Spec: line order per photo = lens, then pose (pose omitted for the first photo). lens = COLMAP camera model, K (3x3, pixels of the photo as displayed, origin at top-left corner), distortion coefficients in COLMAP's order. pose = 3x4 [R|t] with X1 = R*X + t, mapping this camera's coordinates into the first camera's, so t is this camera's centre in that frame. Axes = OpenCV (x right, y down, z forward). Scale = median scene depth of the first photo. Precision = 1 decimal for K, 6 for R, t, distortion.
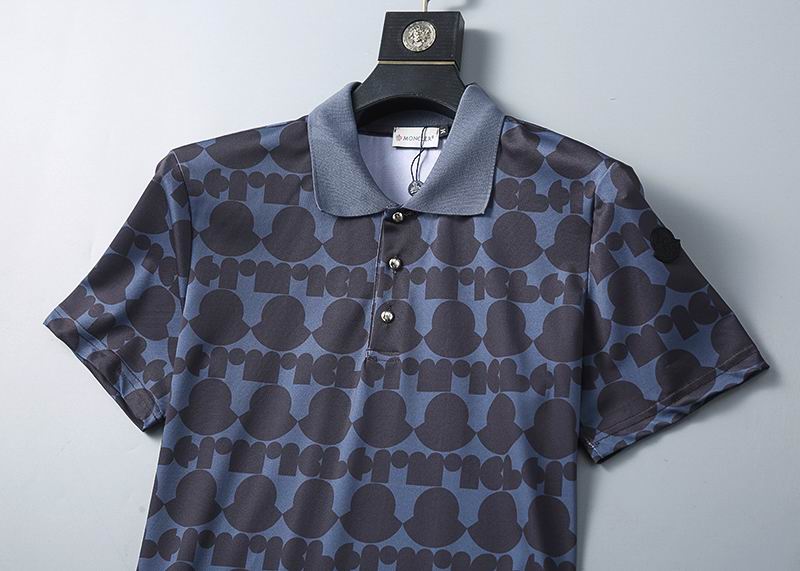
lens RADIAL K [[2017.5, 0, 404.5], [0, 2017.5, 284.8], [0, 0, 1]] dist [0.455442, 0.000000]
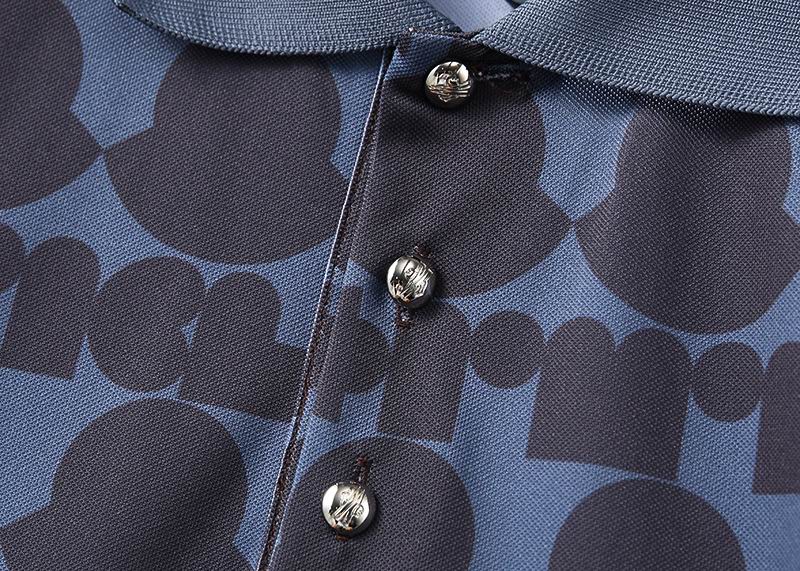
lens RADIAL K [[2765.3, 0, 399.1], [0, 2765.3, 284.3], [0, 0, 1]] dist [0.102312, 0.000000]
pose [[0.983416, 0.138971, 0.116536, -0.042284], [-0.138447, 0.990289, -0.012622, -0.006011], [-0.117159, -0.003722, 0.993106, 0.688301]]
